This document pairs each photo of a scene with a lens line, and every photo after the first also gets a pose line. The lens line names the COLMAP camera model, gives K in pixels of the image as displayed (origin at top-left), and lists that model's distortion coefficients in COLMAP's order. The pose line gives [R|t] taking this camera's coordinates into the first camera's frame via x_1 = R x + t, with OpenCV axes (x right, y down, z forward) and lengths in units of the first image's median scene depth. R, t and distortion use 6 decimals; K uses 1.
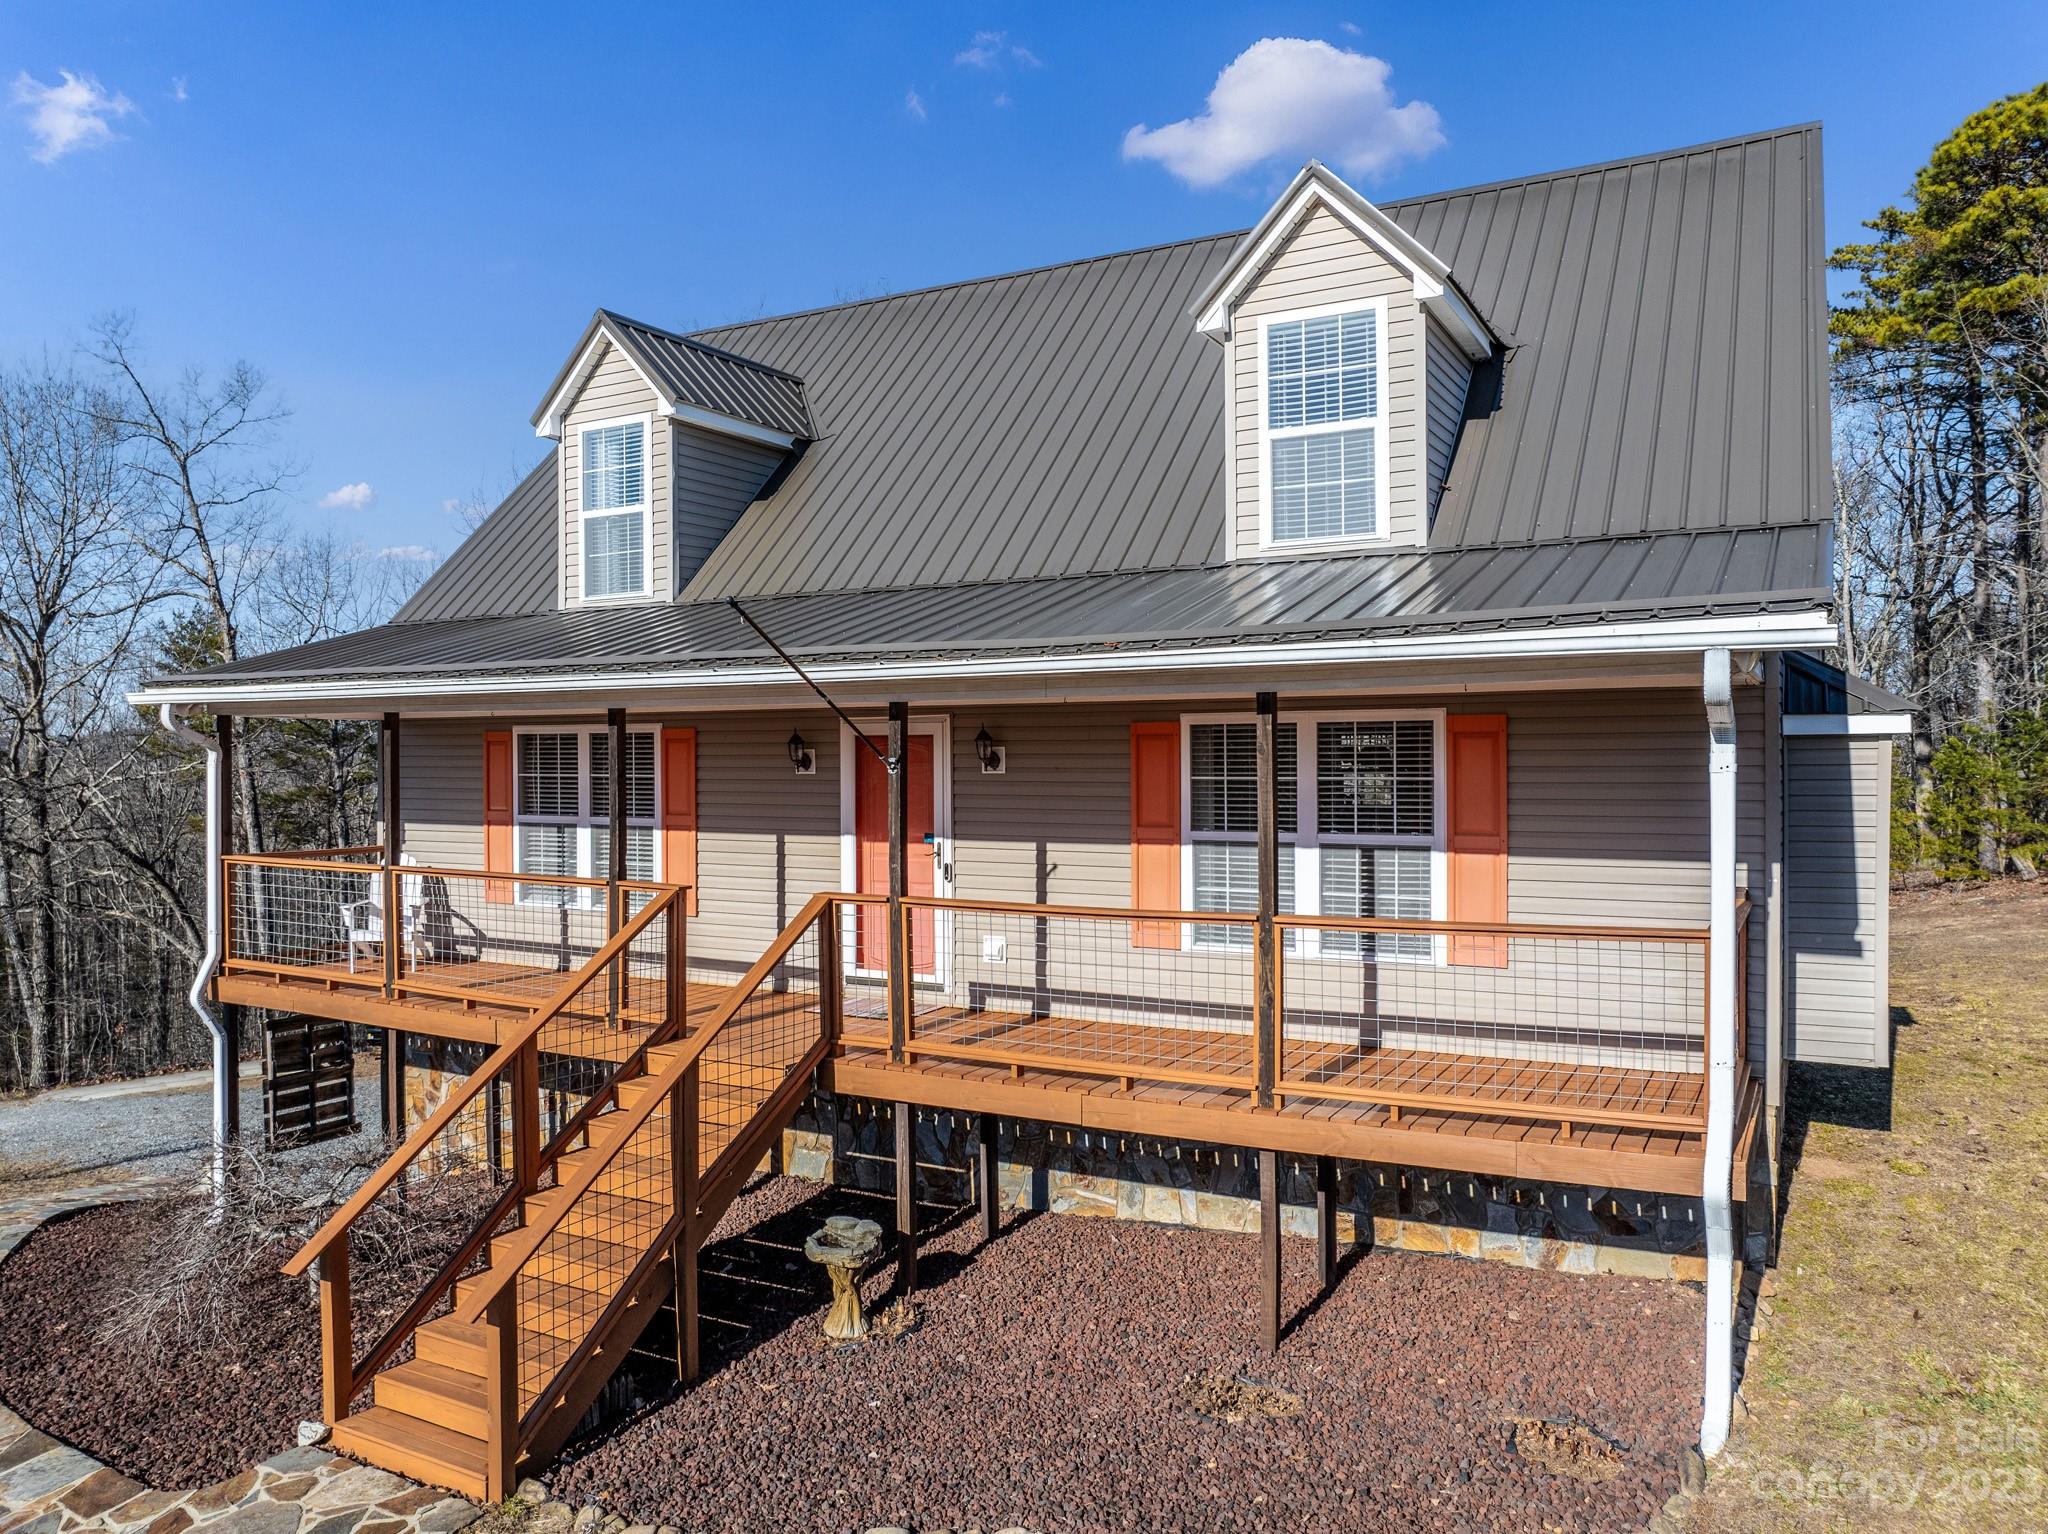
lens RADIAL K [[1439.0, 0, 1028.2], [0, 1439.0, 756.8], [0, 0, 1]] dist [-0.044934, -0.000063]
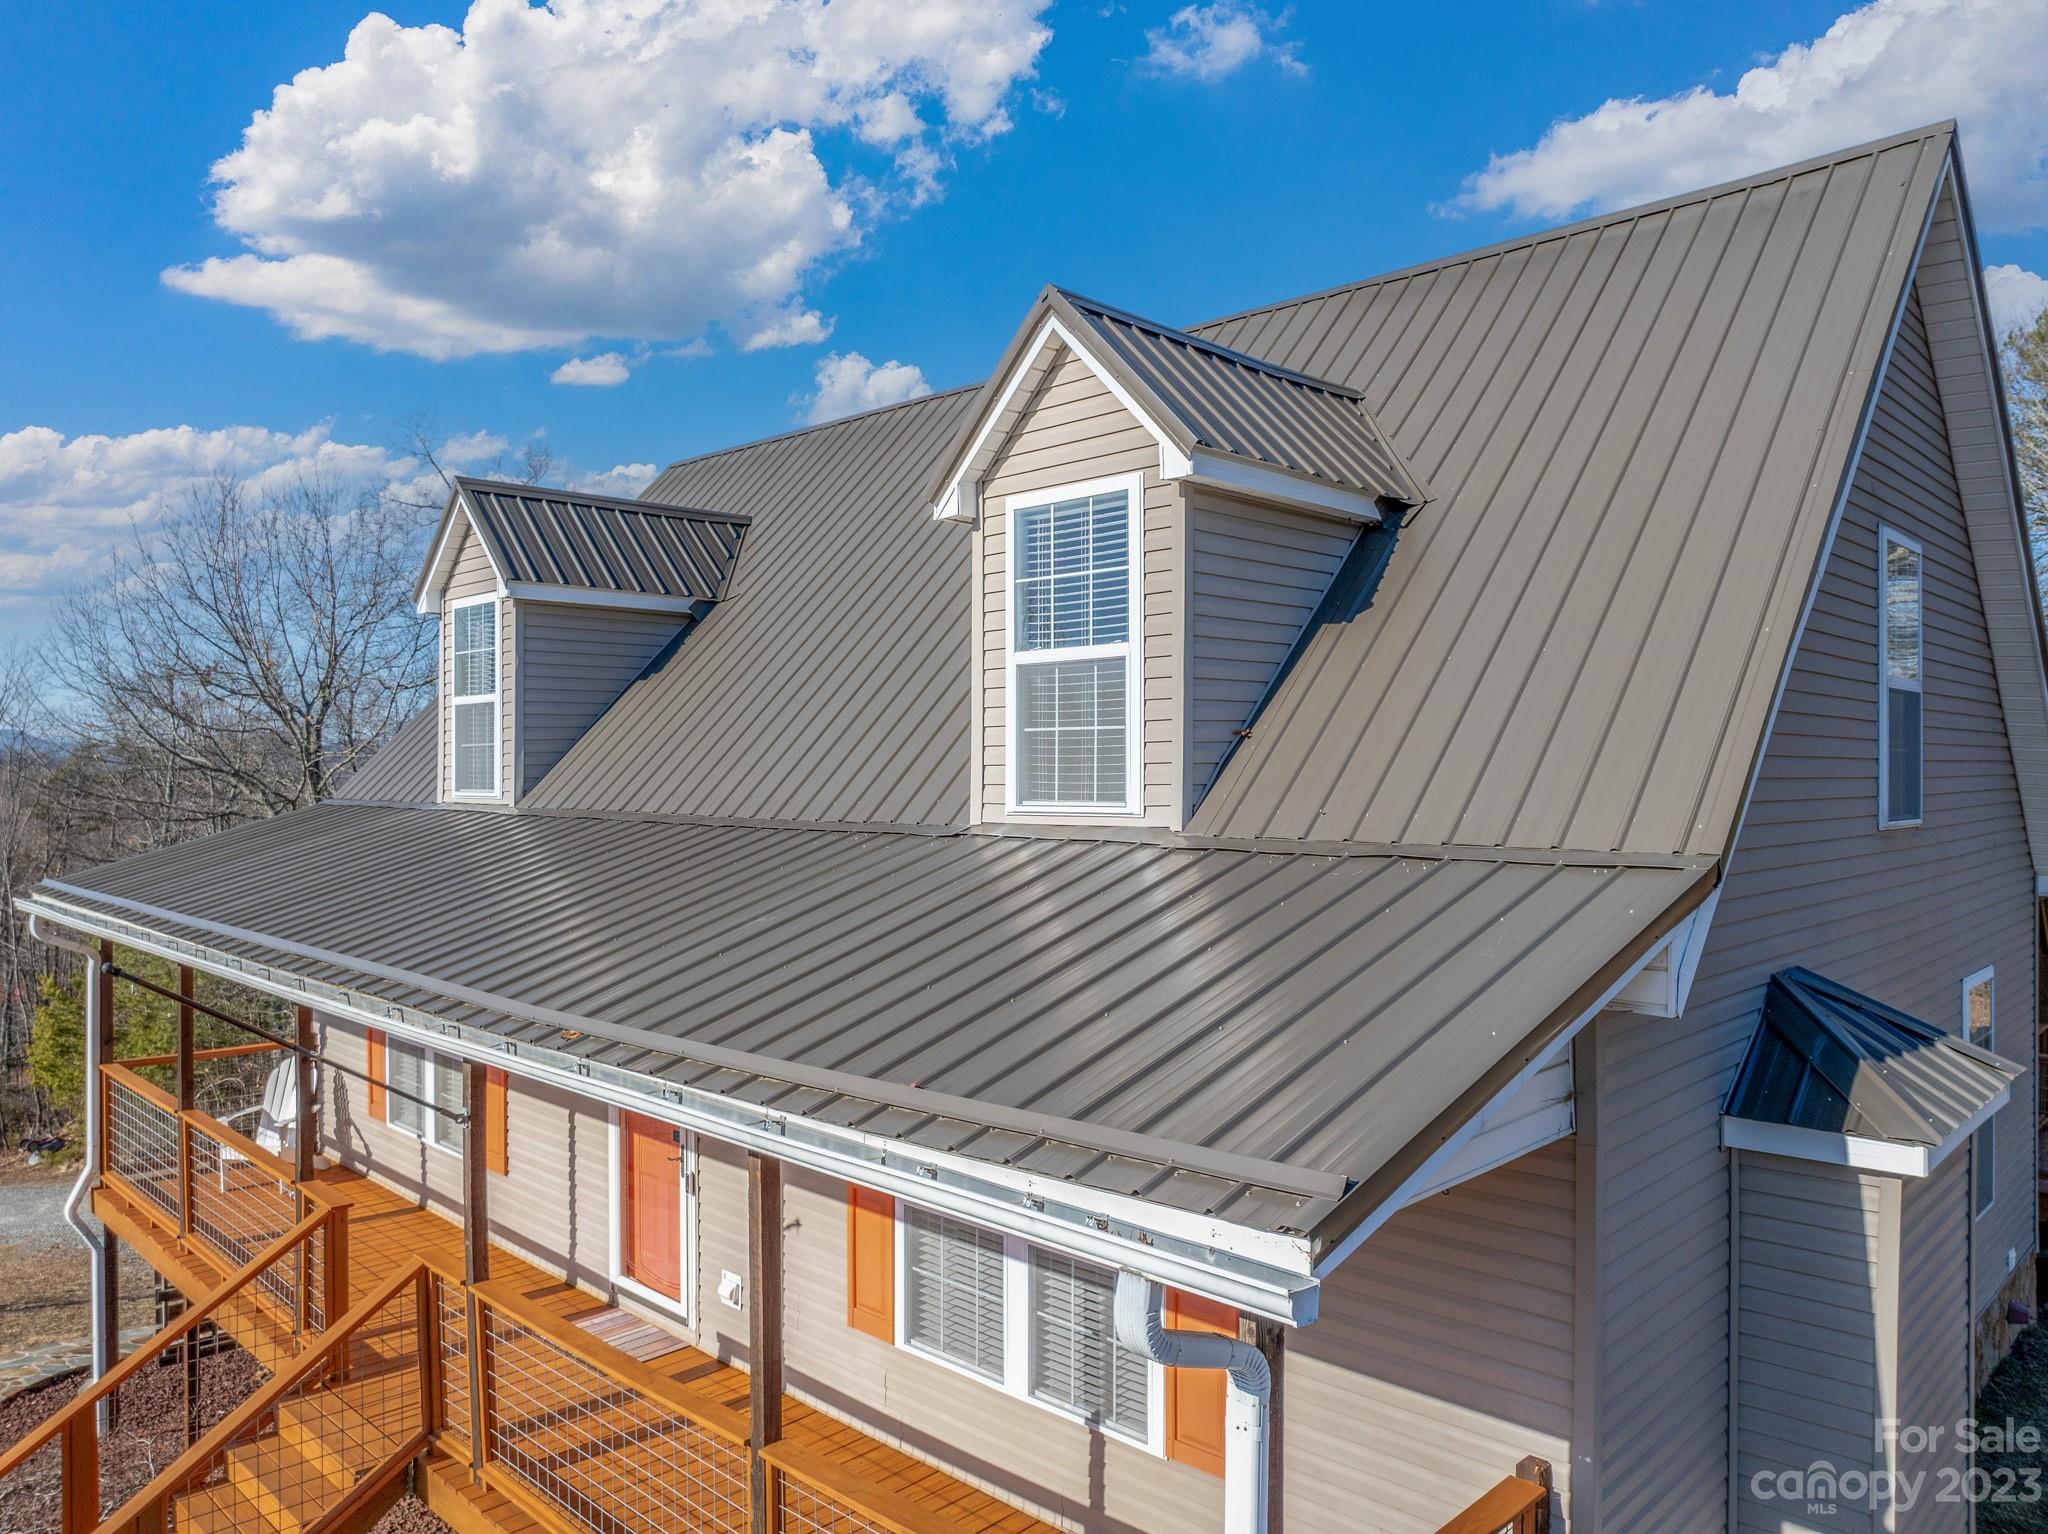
lens RADIAL K [[1473.6, 0, 1015.8], [0, 1473.6, 761.9], [0, 0, 1]] dist [-0.040799, -0.001382]
pose [[0.962307, 0.003508, -0.271942, 0.345127], [-0.006863, 0.999912, -0.011387, -0.152661], [0.271878, 0.012824, 0.962246, 0.261322]]
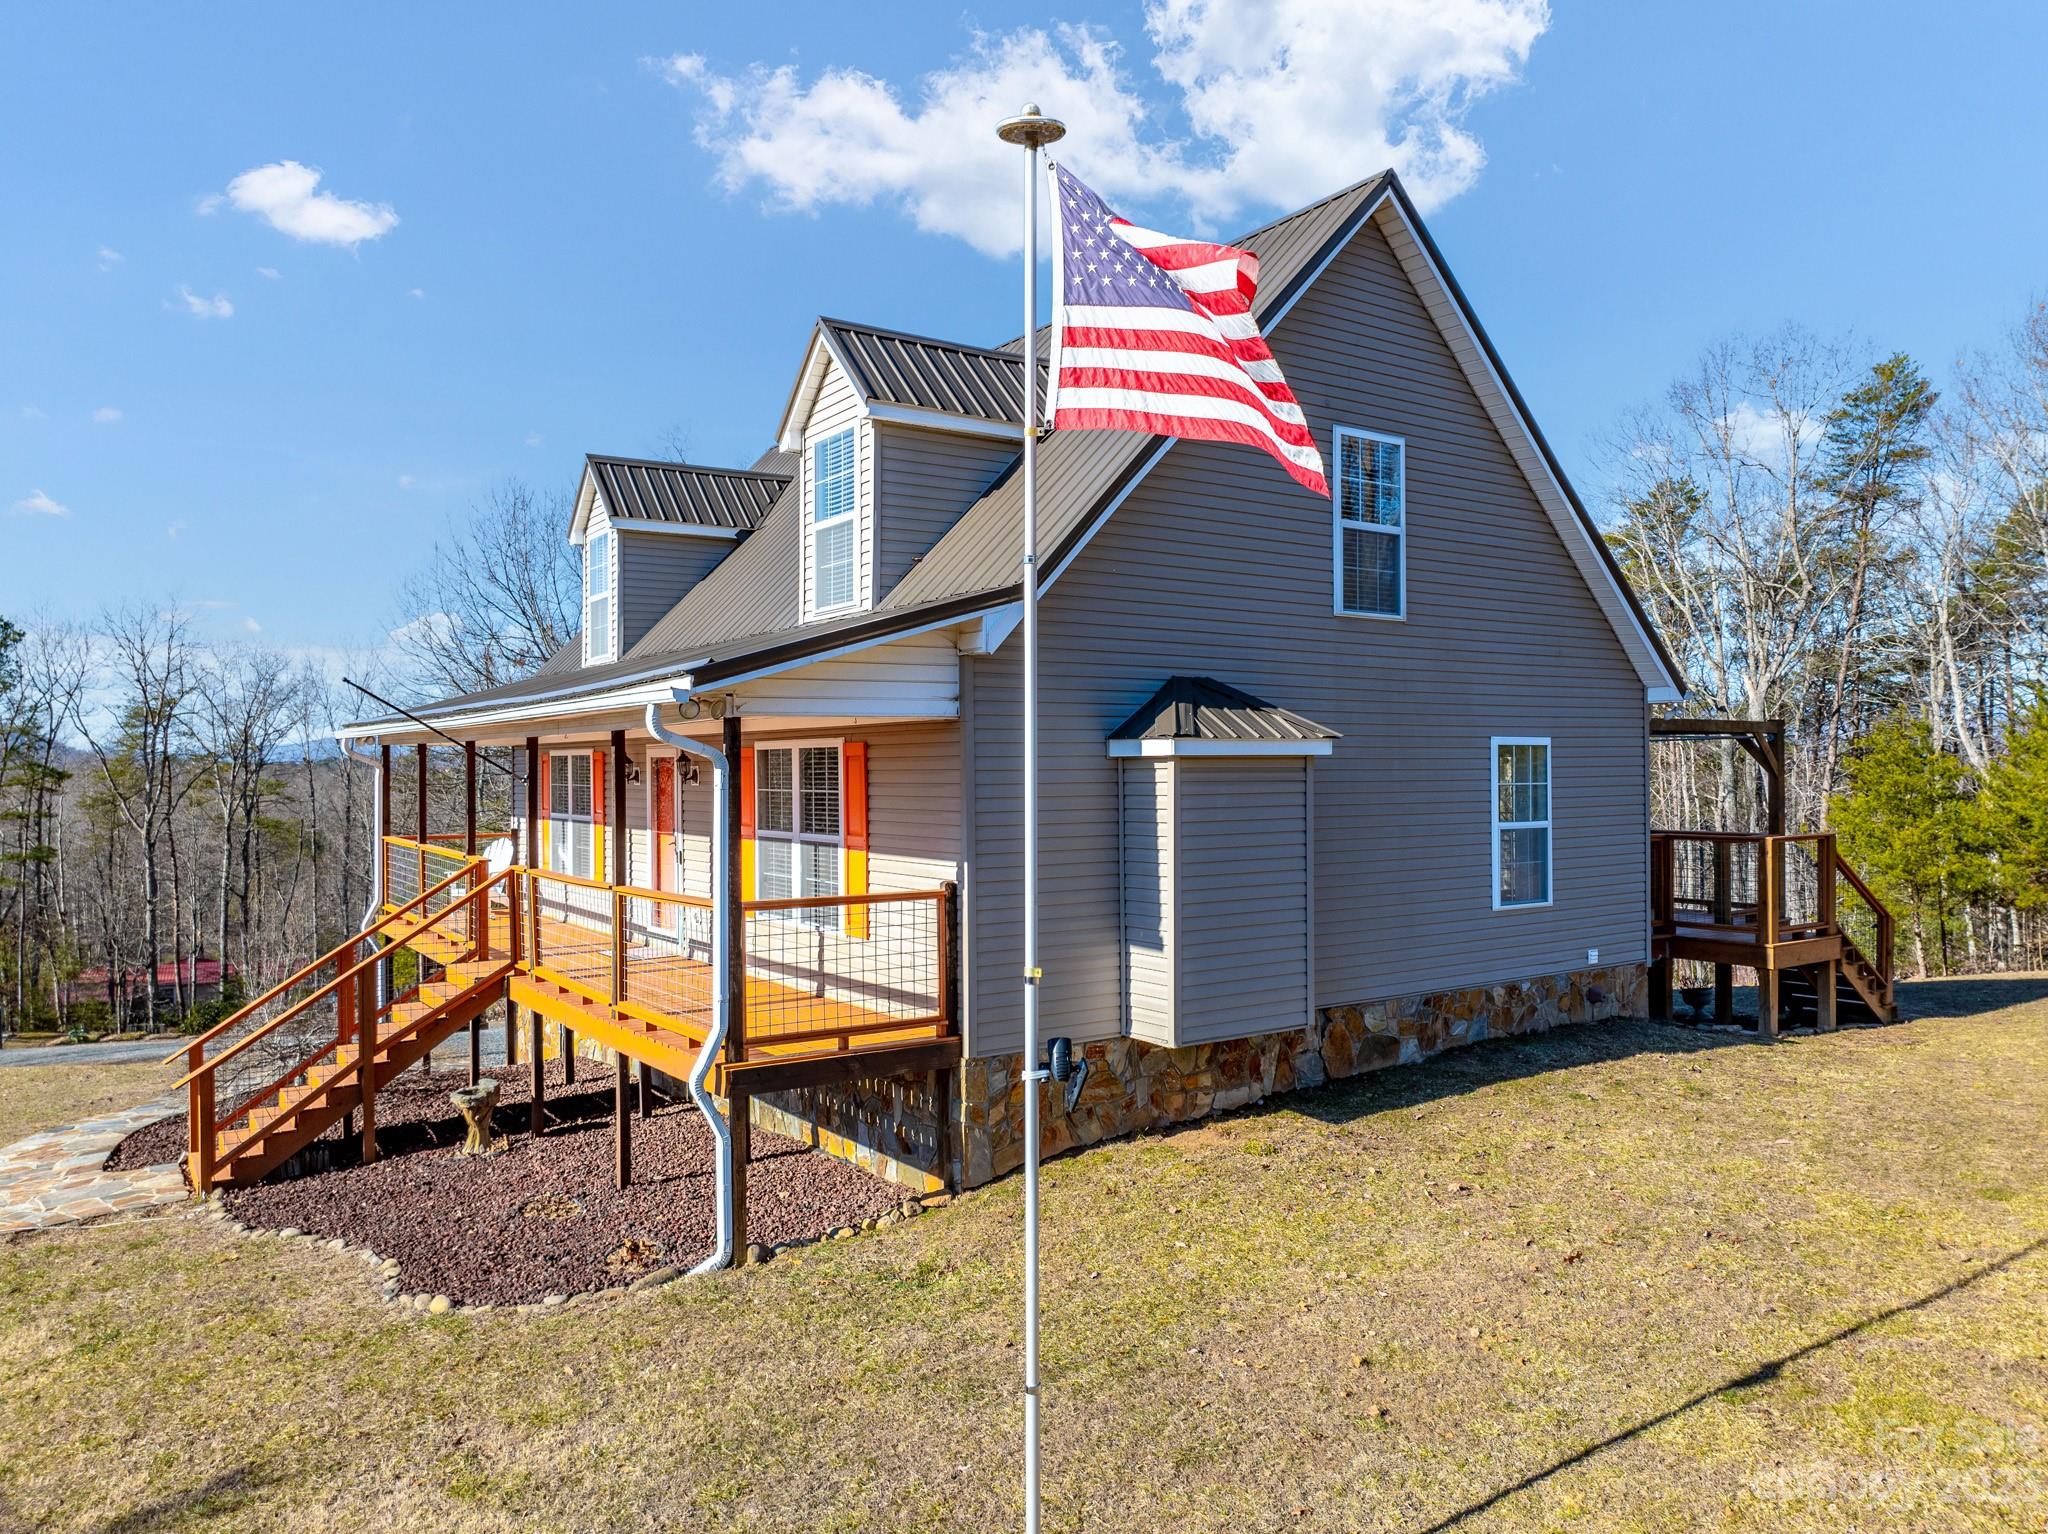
lens RADIAL K [[1423.2, 0, 1004.0], [0, 1423.2, 770.0], [0, 0, 1]] dist [0.001159, 0.000419]
pose [[0.889524, 0.003149, -0.456877, 0.852866], [-0.003733, 0.999993, -0.000377, -0.003316], [0.456872, 0.002040, 0.889530, -0.067310]]
